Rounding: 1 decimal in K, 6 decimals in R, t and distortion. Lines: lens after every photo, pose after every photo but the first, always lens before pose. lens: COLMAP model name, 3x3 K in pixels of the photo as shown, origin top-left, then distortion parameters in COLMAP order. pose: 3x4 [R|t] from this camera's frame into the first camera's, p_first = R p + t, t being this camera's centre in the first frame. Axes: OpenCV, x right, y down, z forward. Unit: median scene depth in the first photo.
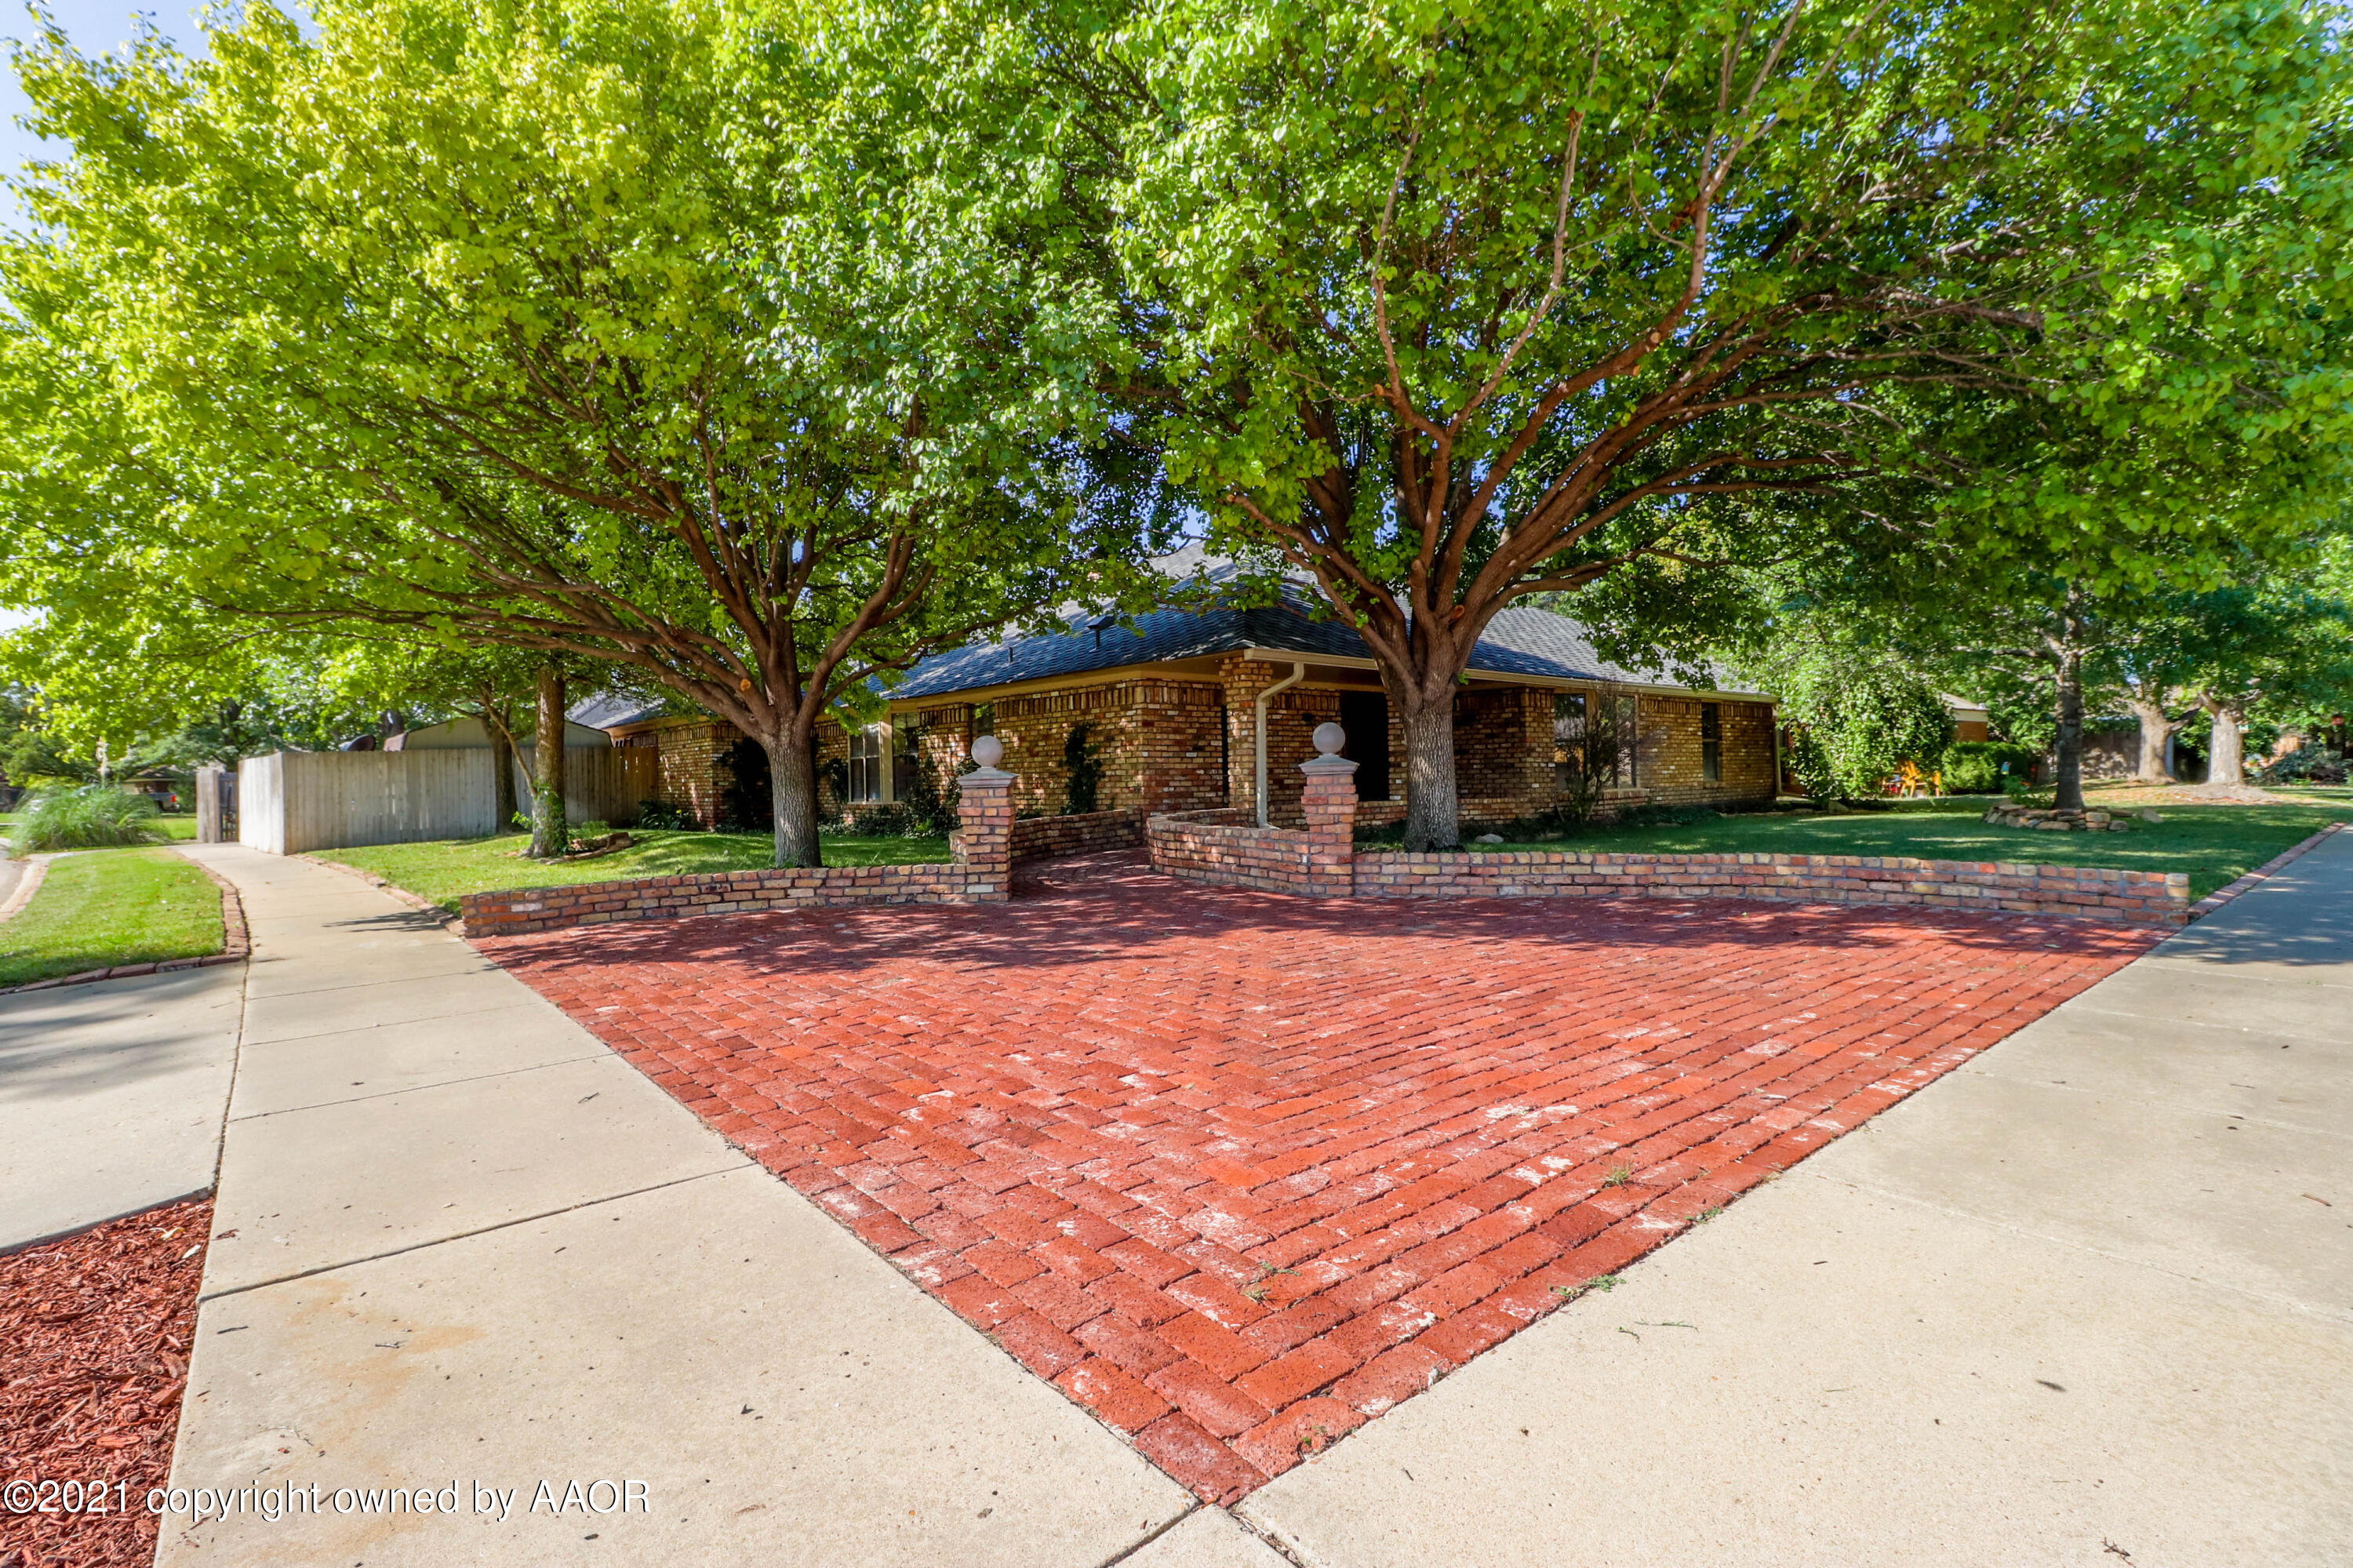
lens RADIAL K [[1138.7, 0, 1177.0], [0, 1138.7, 780.7], [0, 0, 1]] dist [-0.007208, -0.000838]
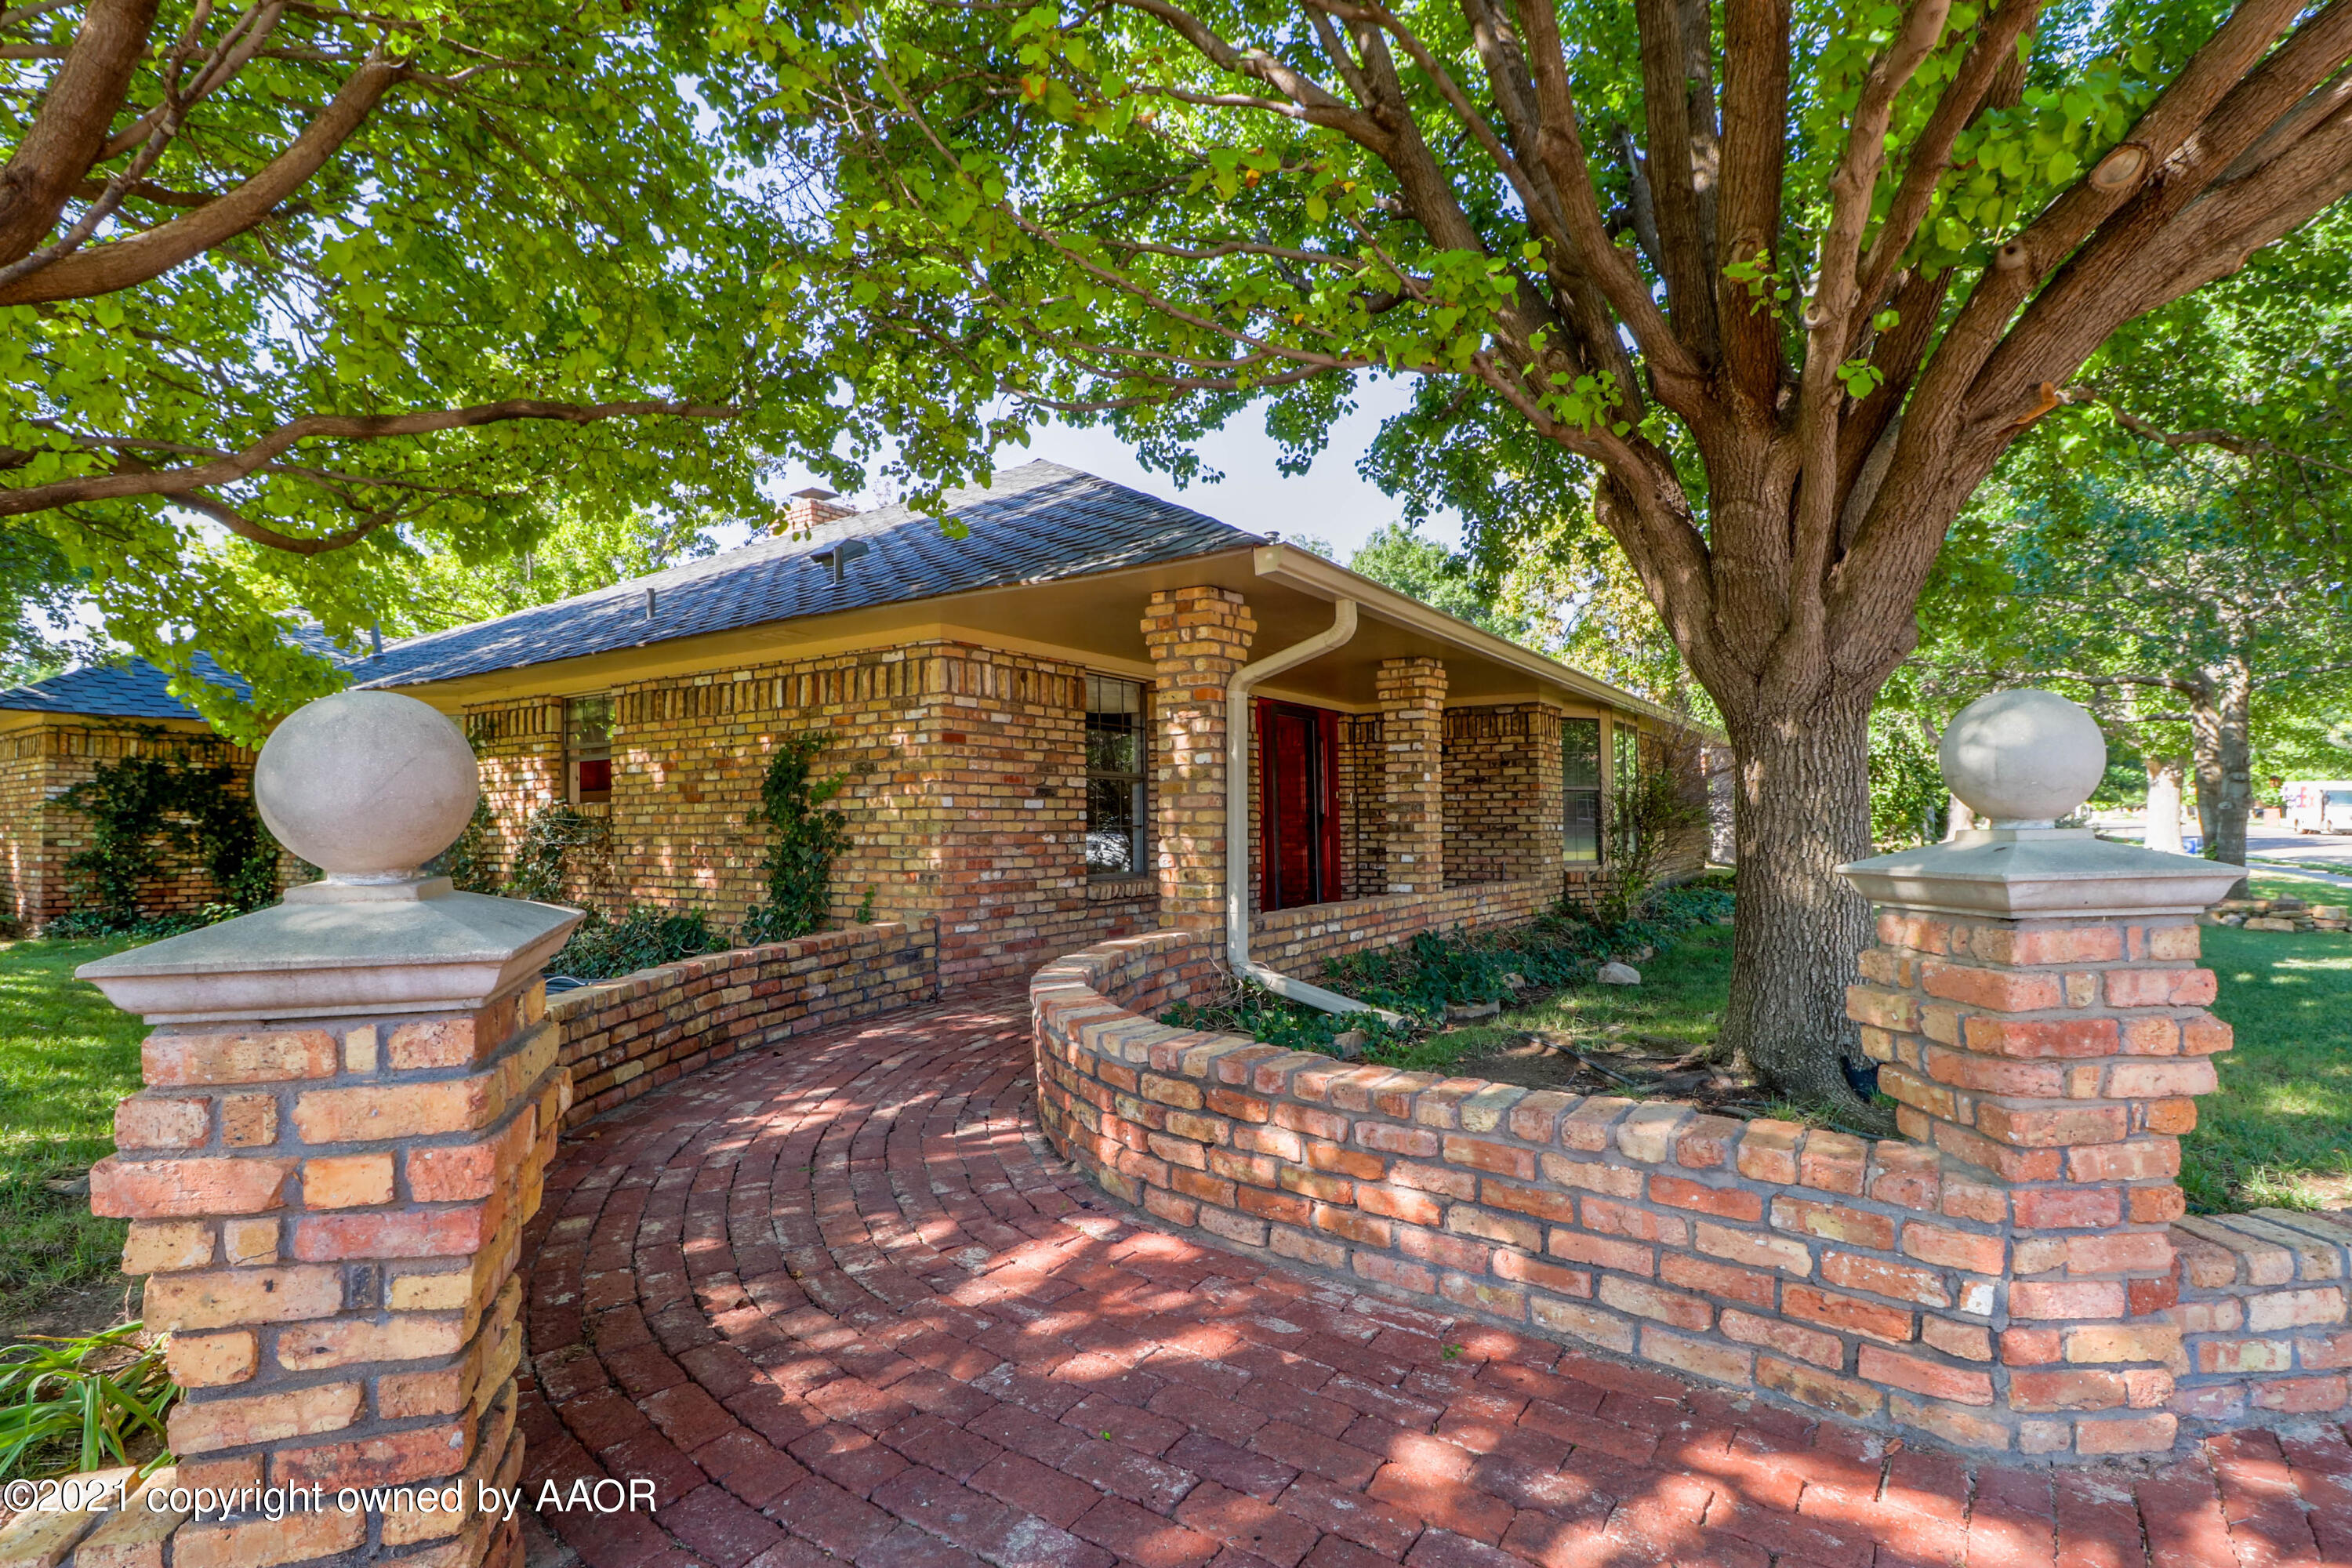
lens RADIAL K [[1138.2, 0, 1168.9], [0, 1138.2, 791.0], [0, 0, 1]] dist [-0.007208, -0.000838]
pose [[0.965026, 0.017169, 0.261593, -0.062605], [-0.008728, 0.999404, -0.033395, -0.013299], [-0.262010, 0.029944, 0.964600, 0.525523]]
